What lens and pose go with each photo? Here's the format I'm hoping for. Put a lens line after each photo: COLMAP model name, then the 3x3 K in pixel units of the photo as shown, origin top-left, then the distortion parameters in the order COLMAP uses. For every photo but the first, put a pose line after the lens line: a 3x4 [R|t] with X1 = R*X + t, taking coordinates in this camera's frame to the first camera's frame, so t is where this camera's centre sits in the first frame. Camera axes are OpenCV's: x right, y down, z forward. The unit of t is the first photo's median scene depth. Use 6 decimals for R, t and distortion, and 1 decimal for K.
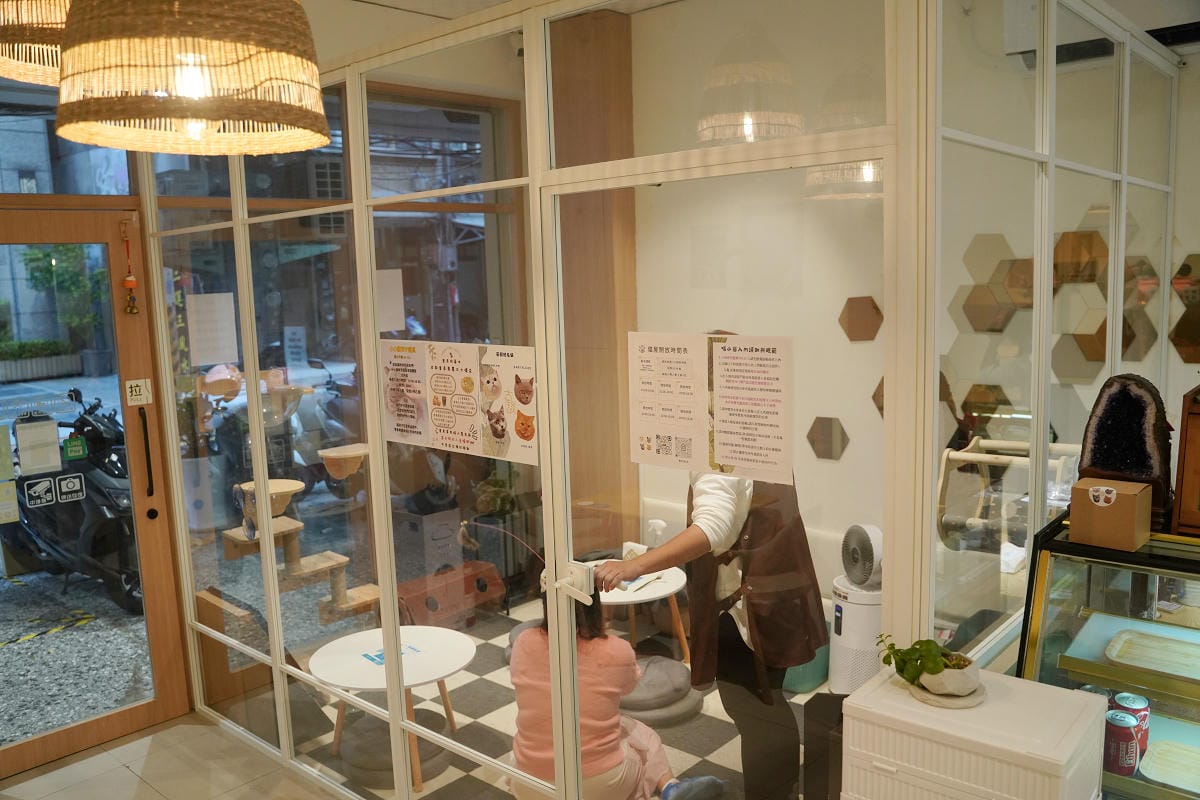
lens RADIAL K [[966.7, 0, 600.3], [0, 966.7, 402.9], [0, 0, 1]] dist [-0.069912, -0.001825]
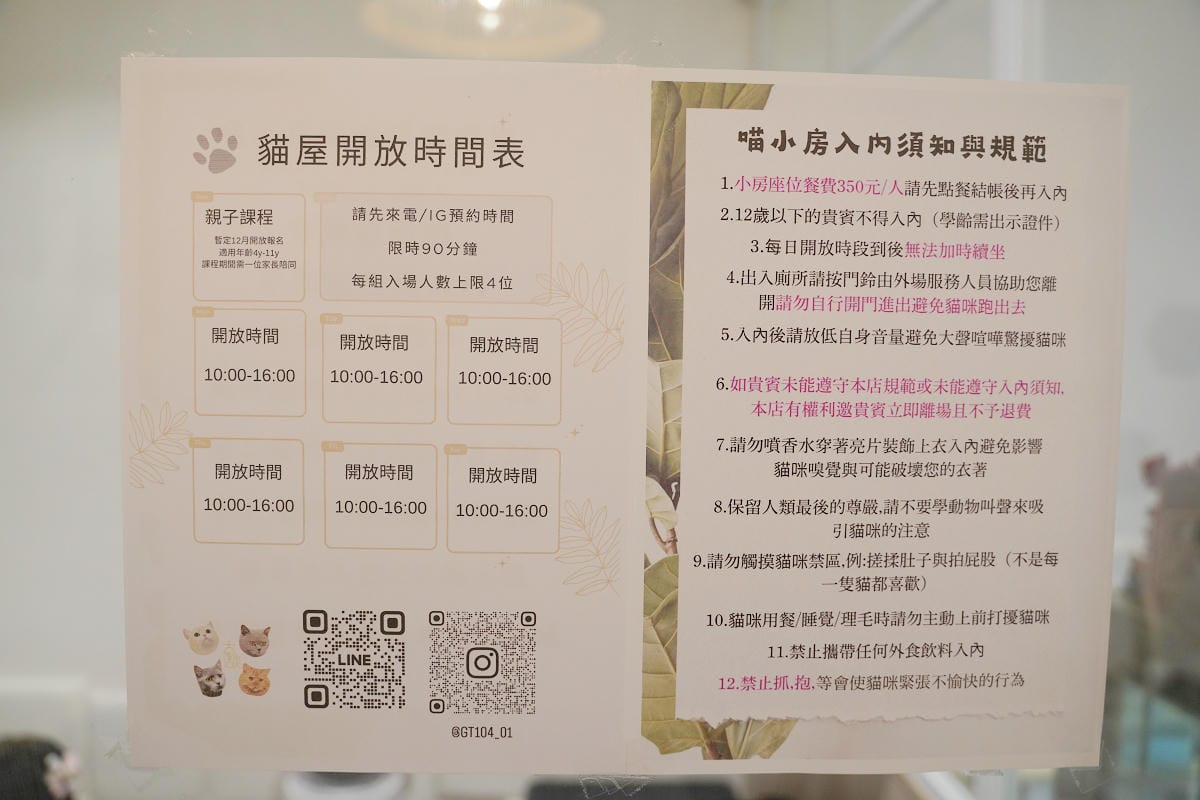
lens RADIAL K [[966.7, 0, 600.0], [0, 966.7, 399.3], [0, 0, 1]] dist [-0.069912, -0.001825]
pose [[0.720678, 0.001910, 0.693268, -0.032833], [0.059650, 0.996117, -0.064753, 0.008320], [-0.690699, 0.088020, 0.717765, 0.910746]]
